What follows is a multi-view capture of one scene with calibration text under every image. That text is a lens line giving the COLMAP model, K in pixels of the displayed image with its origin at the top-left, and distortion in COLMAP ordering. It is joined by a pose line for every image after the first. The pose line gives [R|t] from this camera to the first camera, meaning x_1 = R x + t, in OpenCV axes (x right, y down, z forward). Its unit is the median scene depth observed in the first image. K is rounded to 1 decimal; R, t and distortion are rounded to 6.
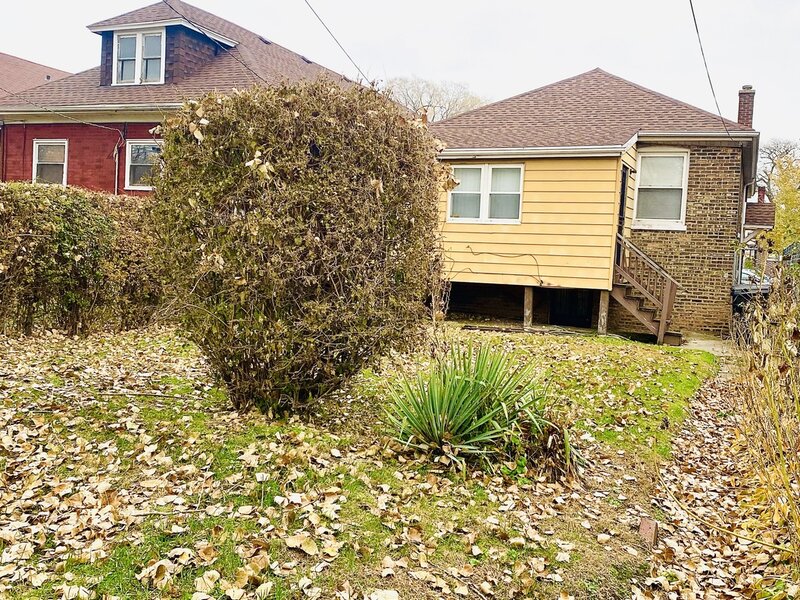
lens RADIAL K [[818.7, 0, 393.7], [0, 818.7, 299.7], [0, 0, 1]] dist [0.050736, 0.000000]
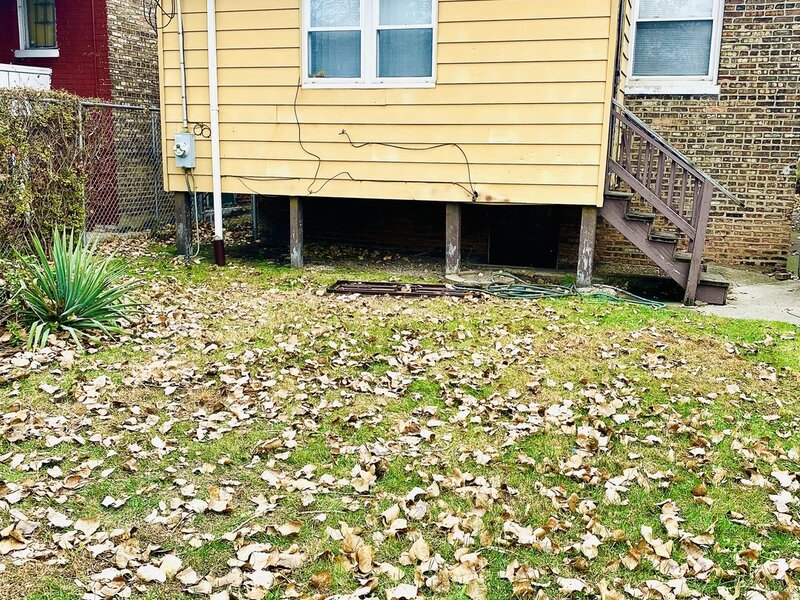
lens RADIAL K [[818.7, 0, 404.5], [0, 818.7, 304.9], [0, 0, 1]] dist [0.050736, 0.000000]
pose [[0.995649, -0.042772, 0.082792, 0.084006], [0.031334, 0.990374, 0.134826, -0.023517], [-0.087762, -0.131645, 0.987404, 0.450227]]
